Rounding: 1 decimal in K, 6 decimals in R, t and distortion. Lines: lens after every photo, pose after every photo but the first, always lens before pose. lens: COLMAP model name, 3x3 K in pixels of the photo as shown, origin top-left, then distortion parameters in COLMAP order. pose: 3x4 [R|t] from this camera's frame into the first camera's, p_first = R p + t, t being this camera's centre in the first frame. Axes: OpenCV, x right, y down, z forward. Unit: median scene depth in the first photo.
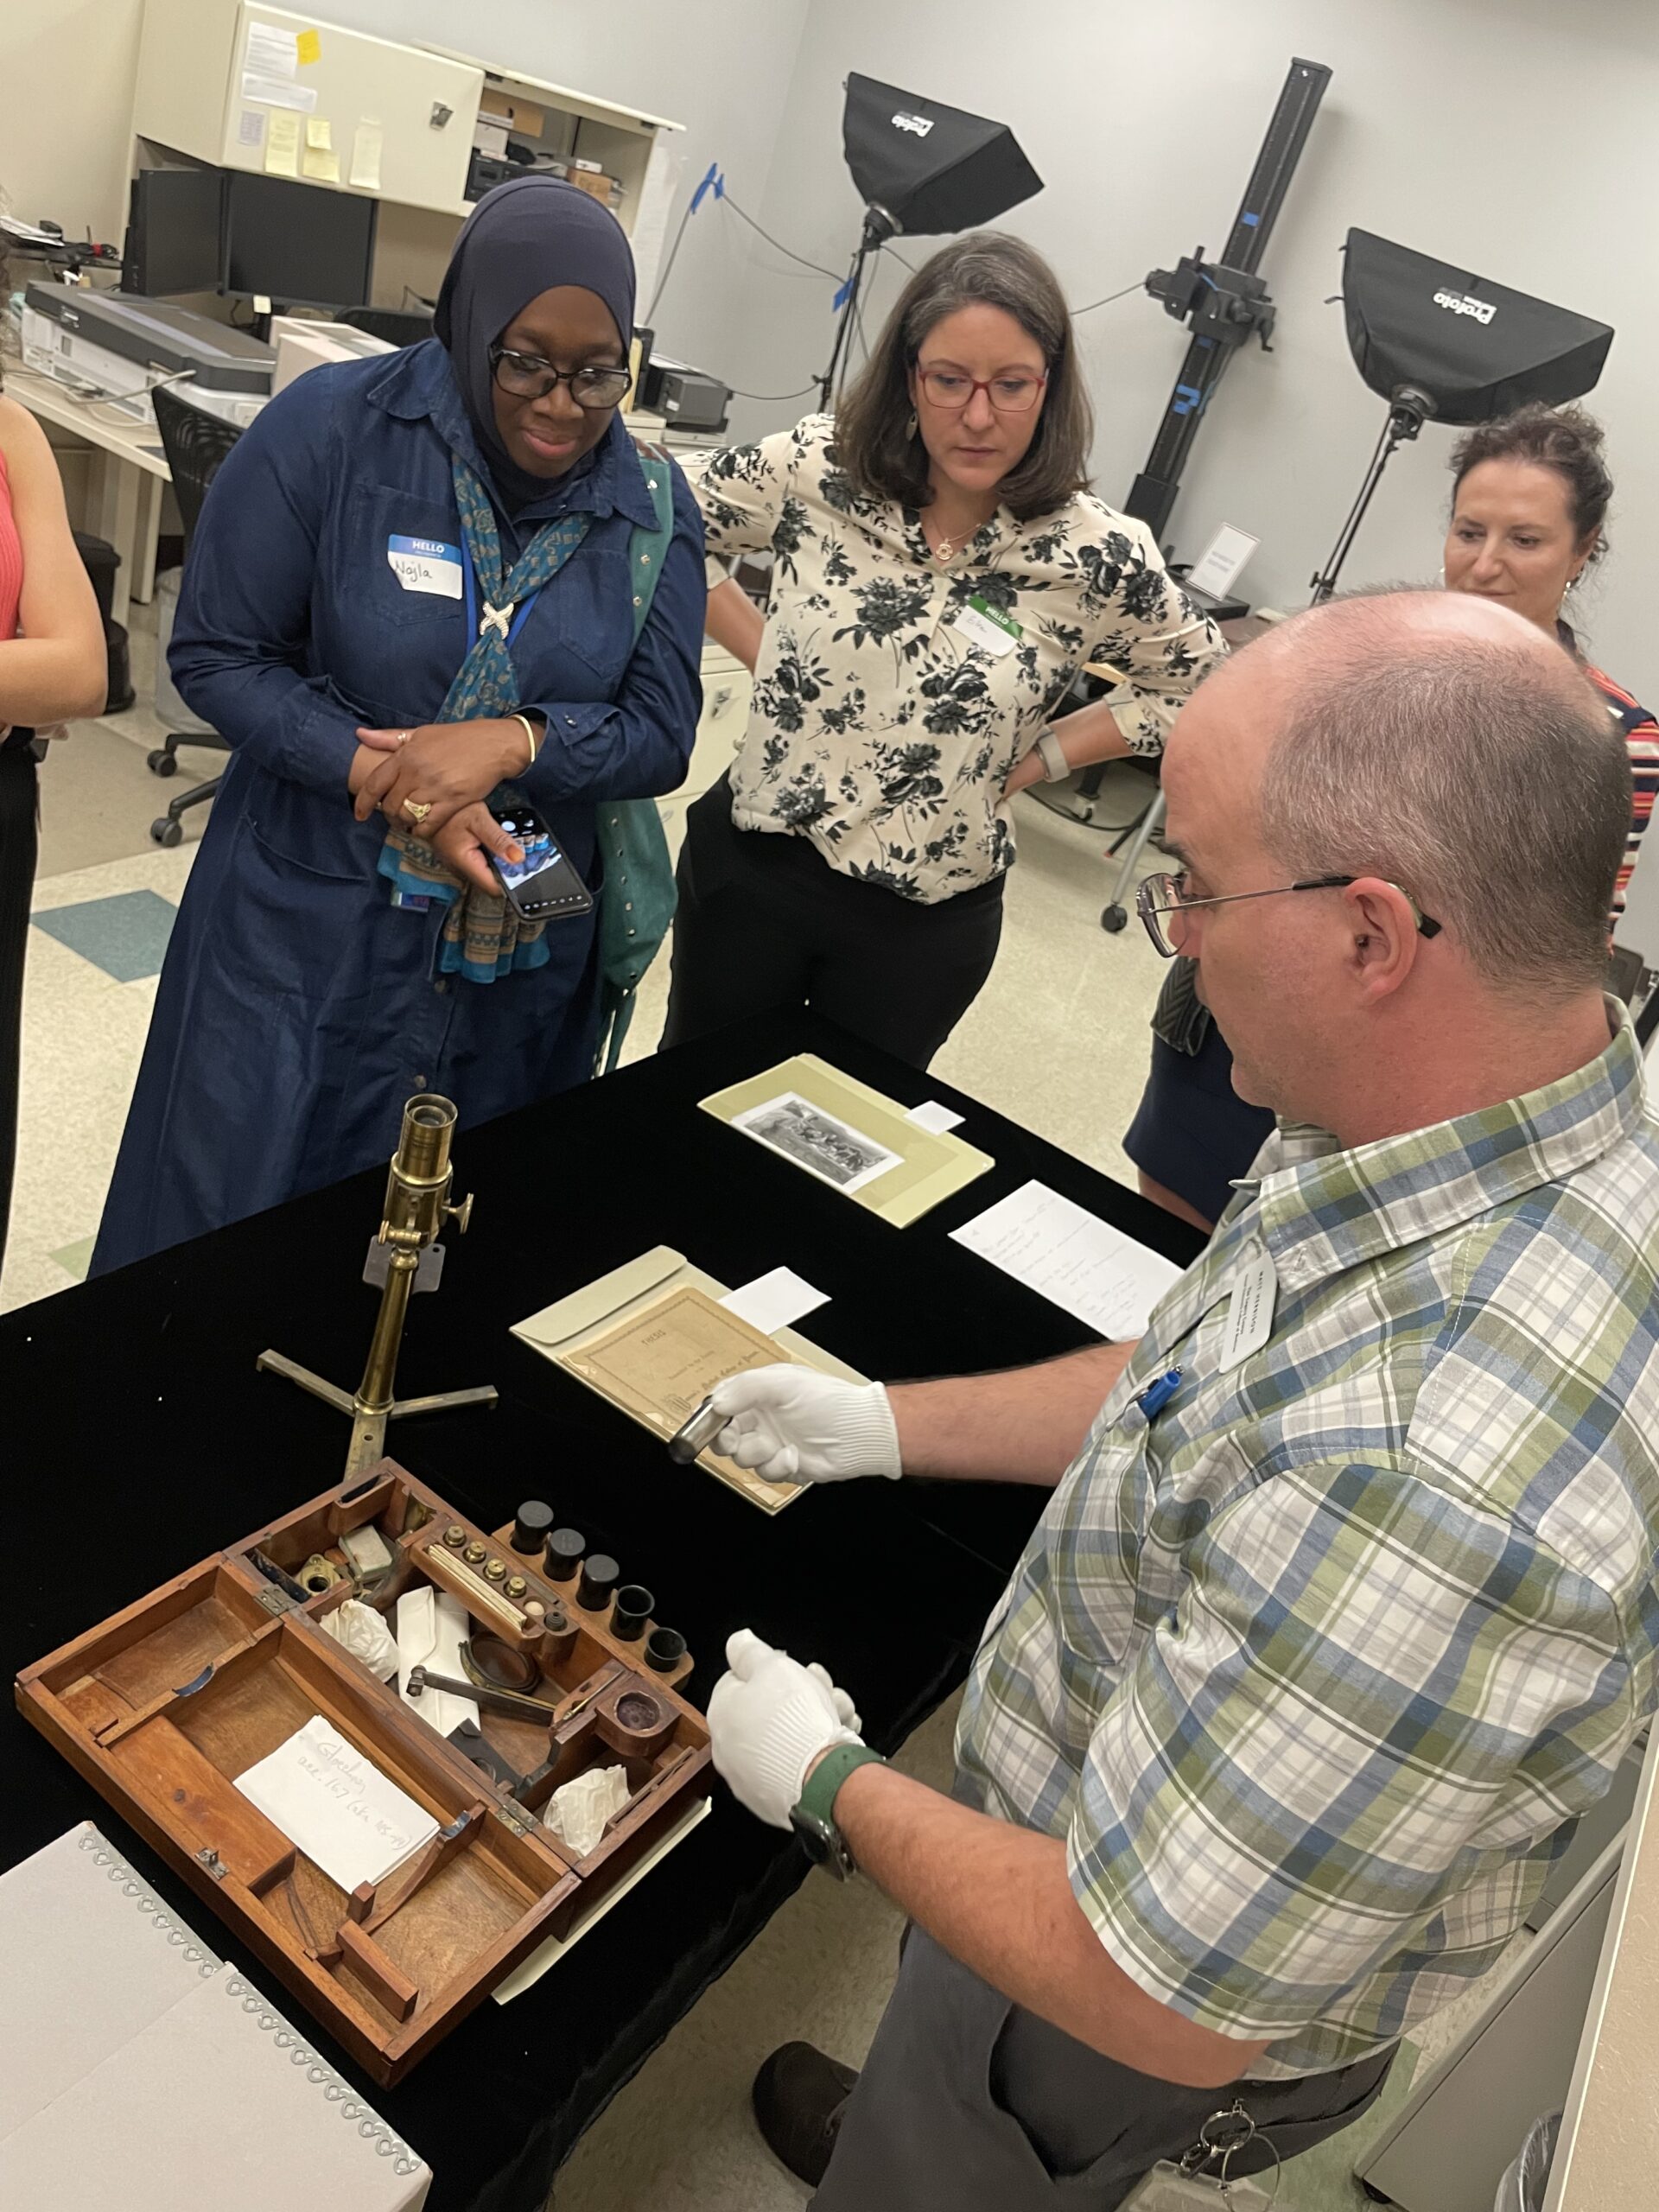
lens RADIAL K [[1696.4, 0, 831.5], [0, 1696.4, 1114.0], [0, 0, 1]] dist [0.022923, -0.023714]
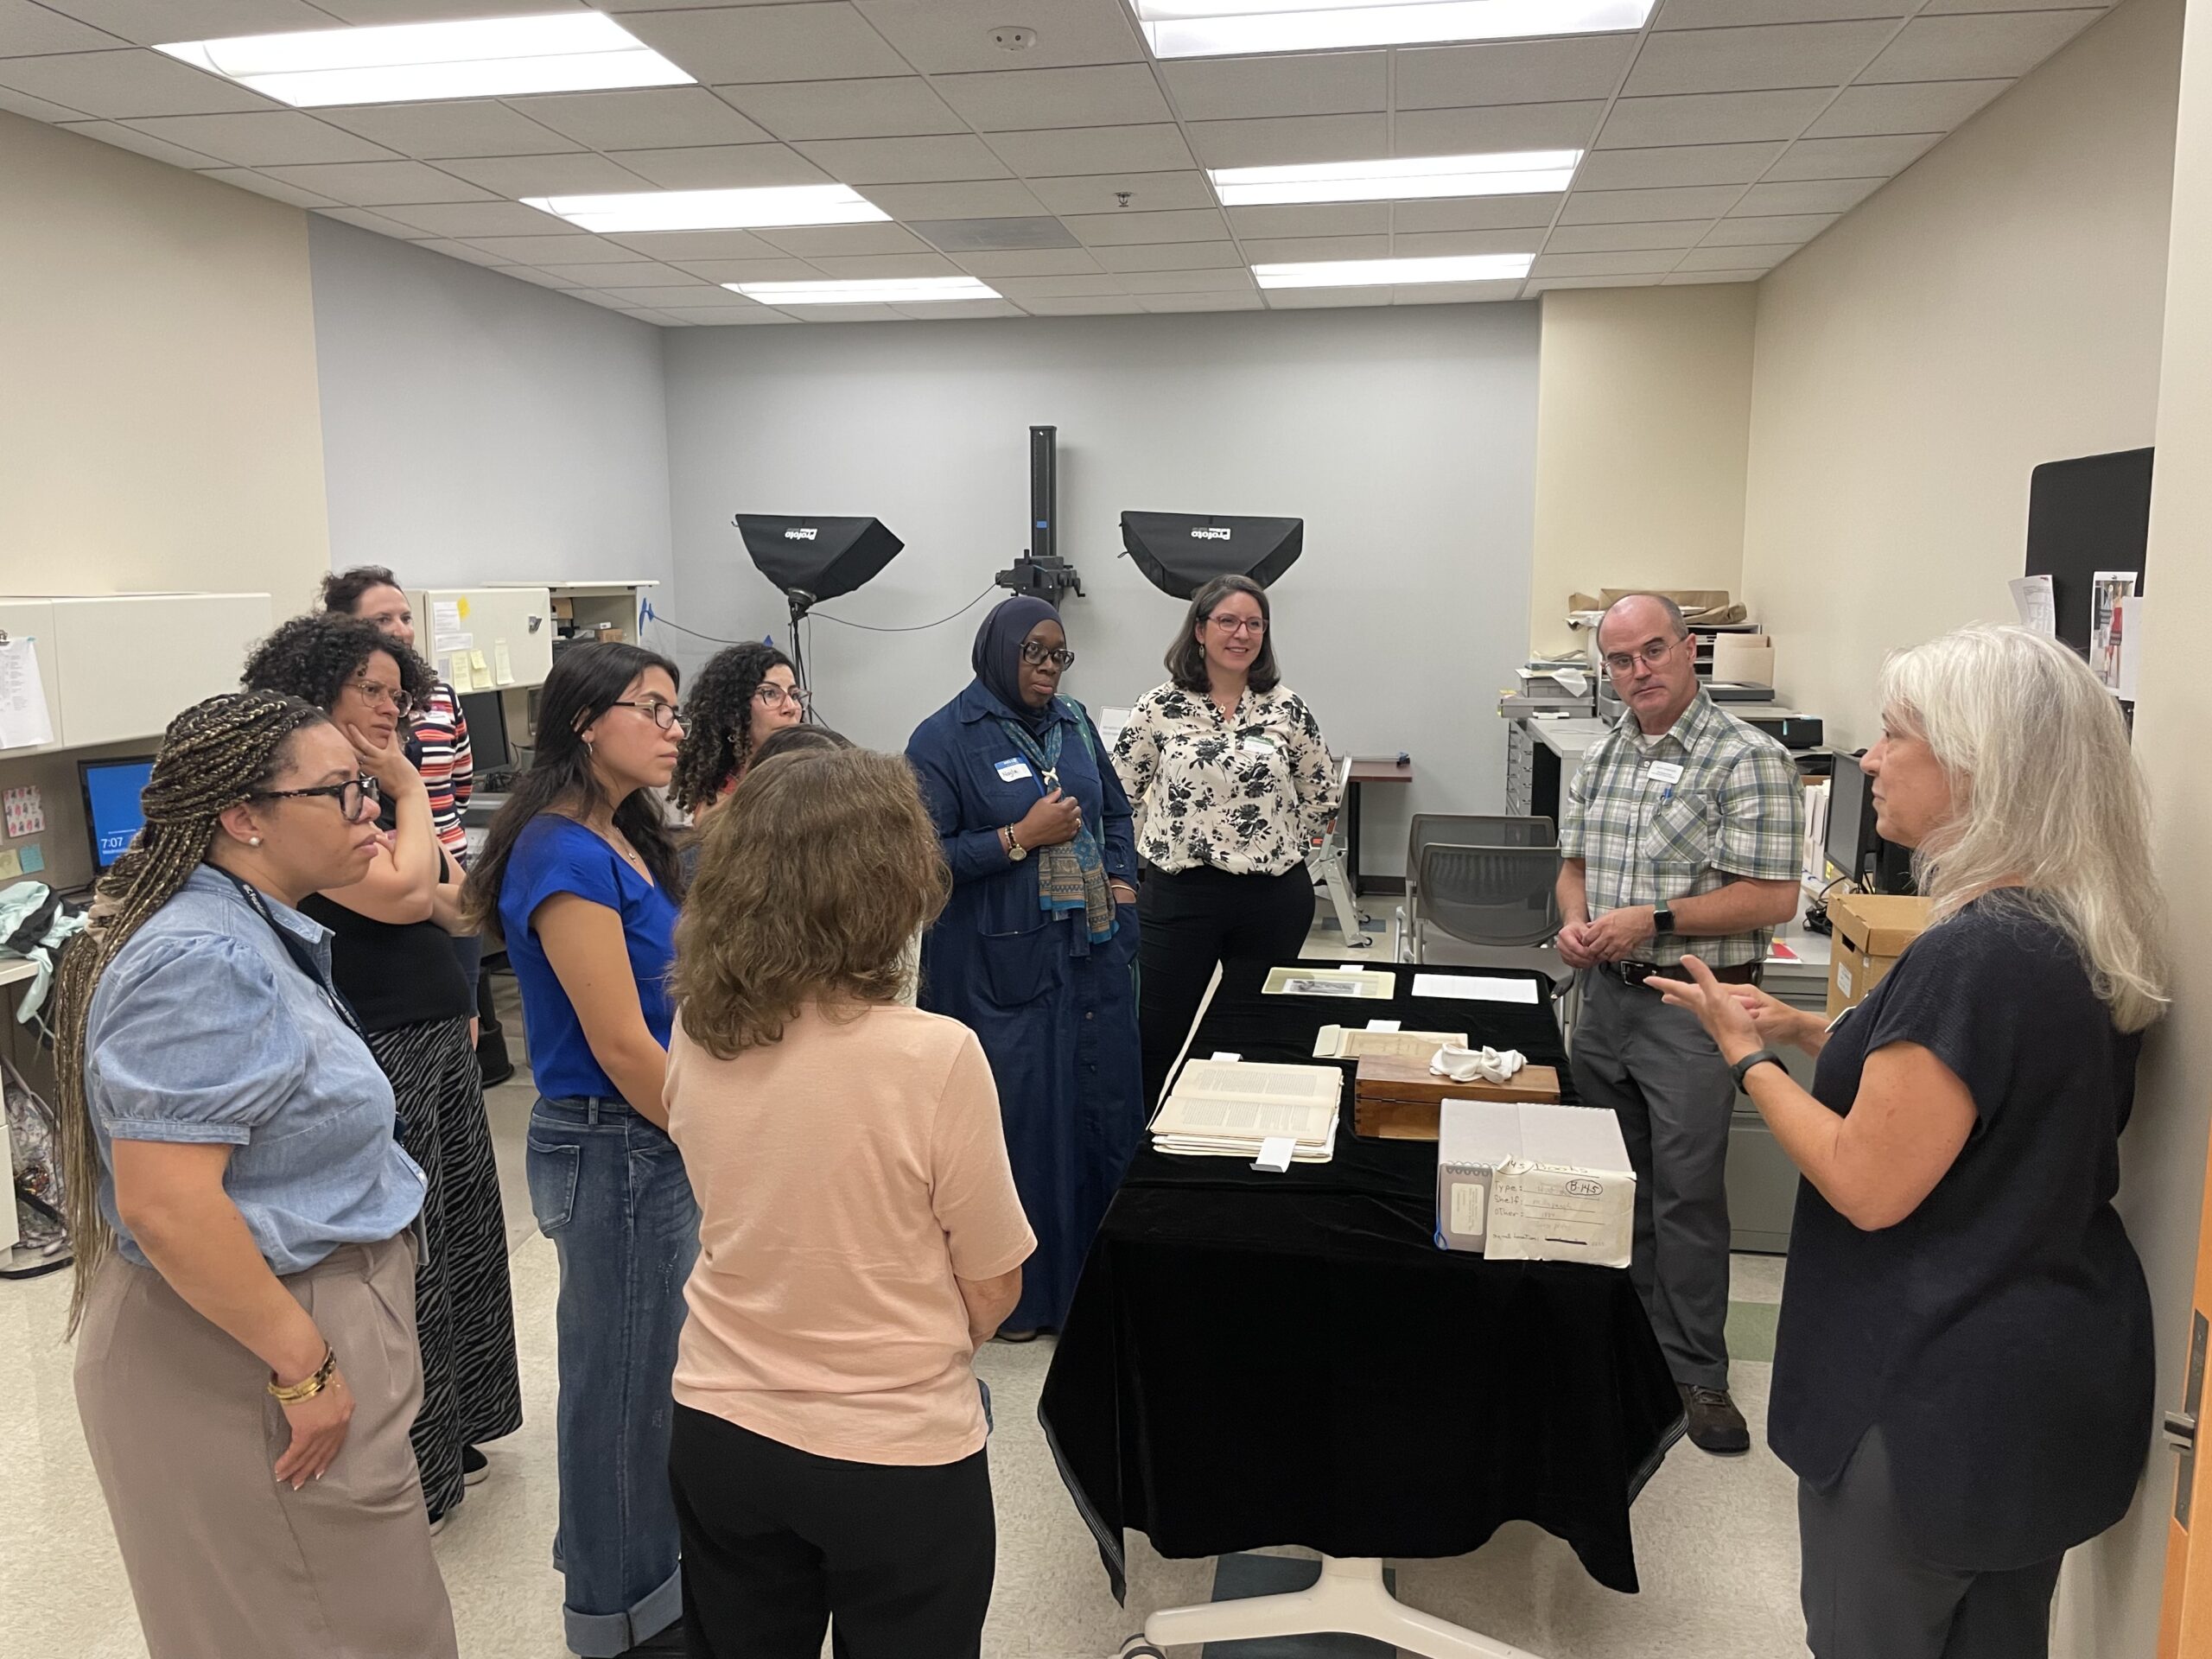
lens RADIAL K [[1696.4, 0, 1099.7], [0, 1696.4, 828.7], [0, 0, 1]] dist [0.022923, -0.023714]
pose [[0.887126, -0.335017, 0.317446, -0.306661], [0.415478, 0.879195, -0.233225, 0.078746], [-0.200963, 0.338792, 0.919149, -0.310070]]
